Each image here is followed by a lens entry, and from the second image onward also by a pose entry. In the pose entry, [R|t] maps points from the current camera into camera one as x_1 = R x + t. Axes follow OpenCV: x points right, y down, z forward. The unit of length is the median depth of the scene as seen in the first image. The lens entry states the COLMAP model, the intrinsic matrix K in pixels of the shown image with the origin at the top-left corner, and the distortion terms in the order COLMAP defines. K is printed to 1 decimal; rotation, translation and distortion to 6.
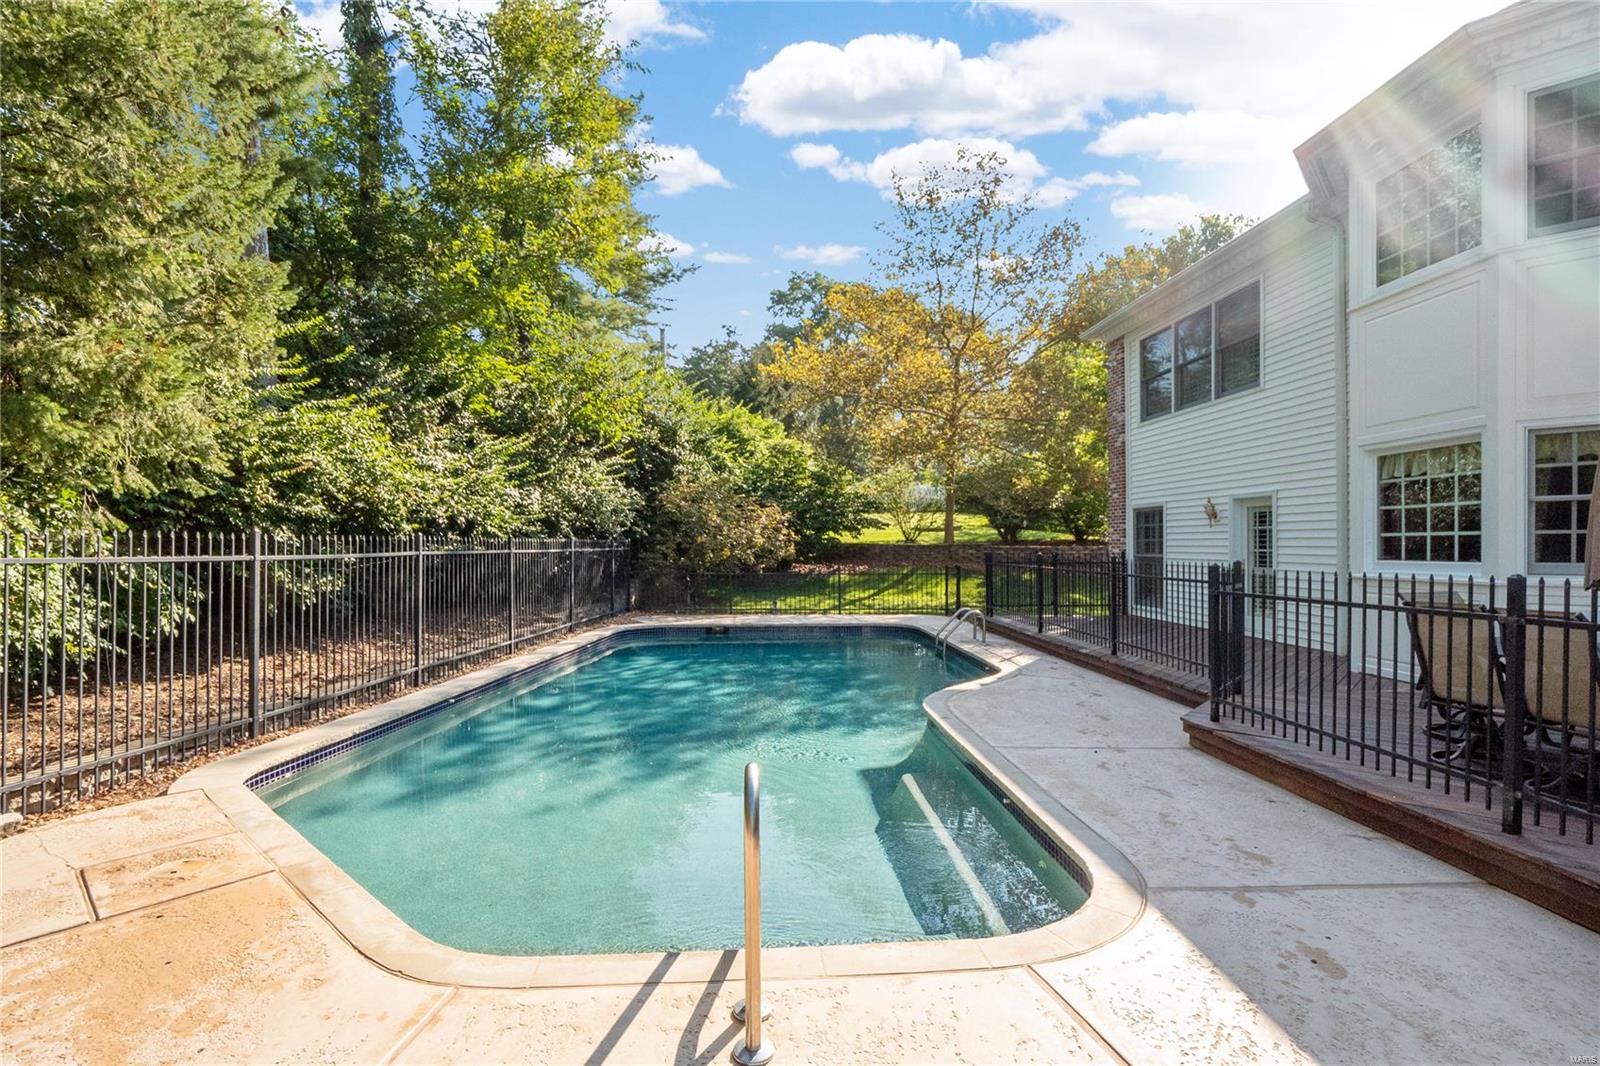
lens RADIAL K [[755.0, 0, 800.0], [0, 755.0, 543.6], [0, 0, 1]] dist [0.000480, -0.000956]
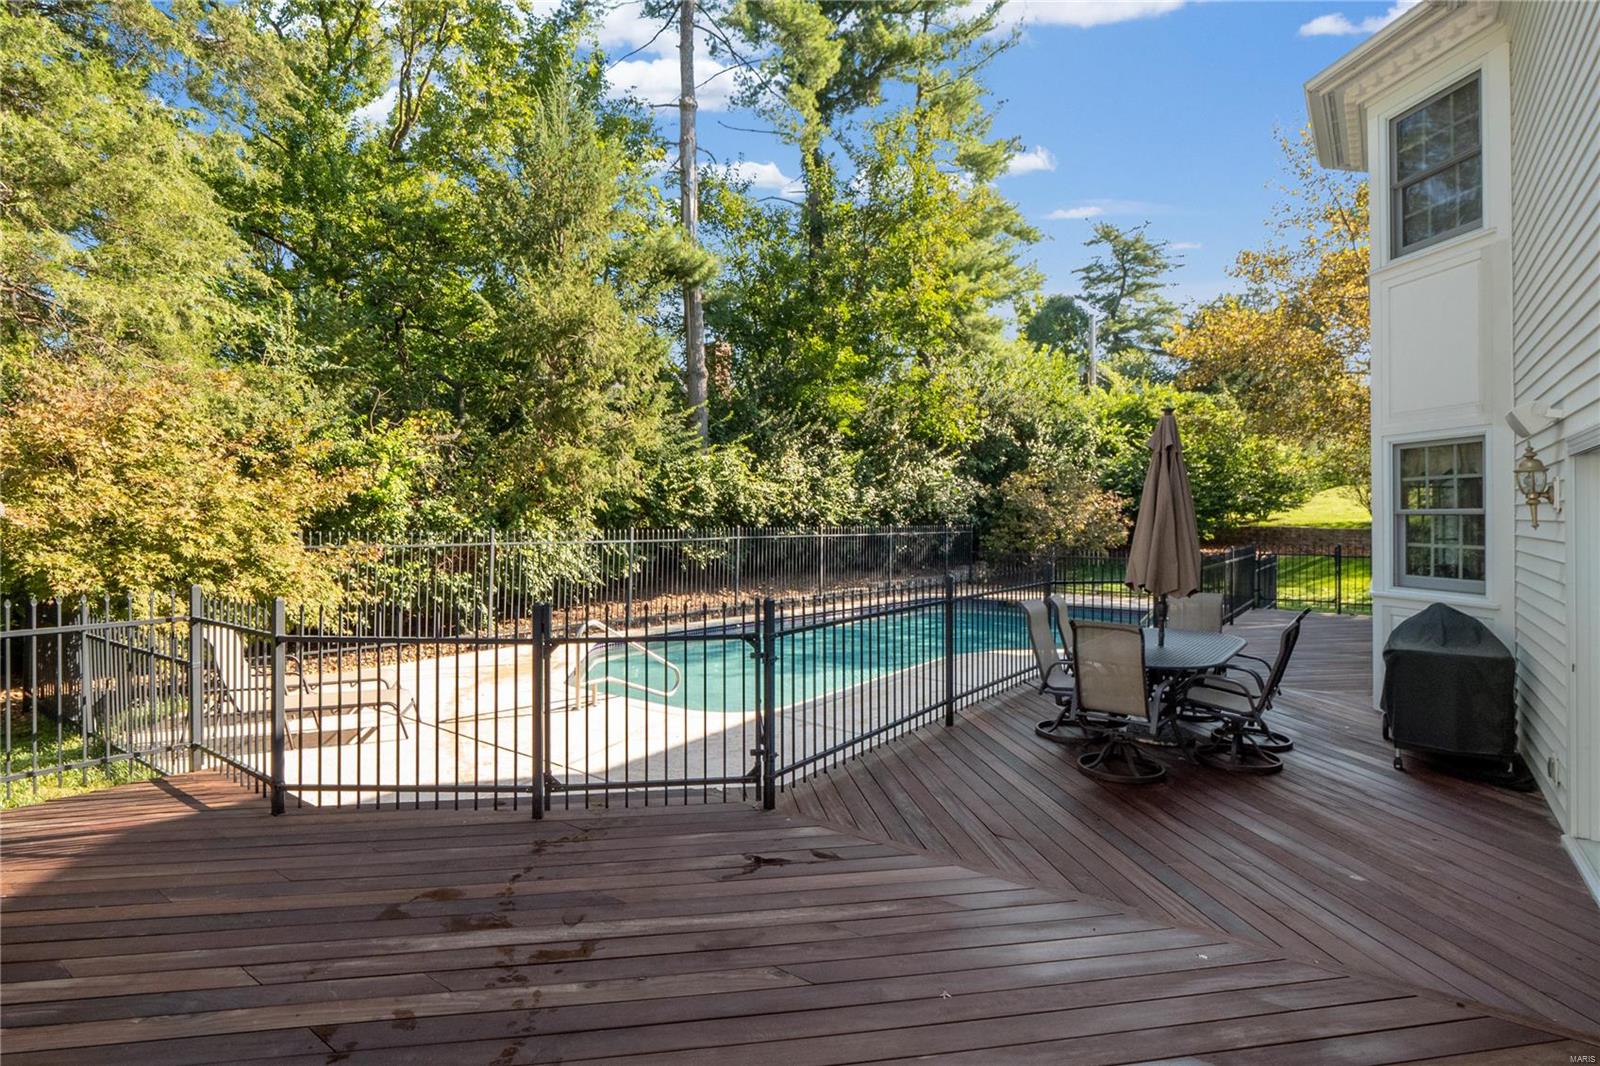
lens RADIAL K [[789.8, 0, 810.3], [0, 789.8, 498.1], [0, 0, 1]] dist [0.002036, -0.000089]
pose [[0.772525, -0.014726, -0.634813, 0.505813], [0.000308, 0.999740, -0.022816, -0.024672], [0.634984, 0.017431, 0.772329, -0.176919]]
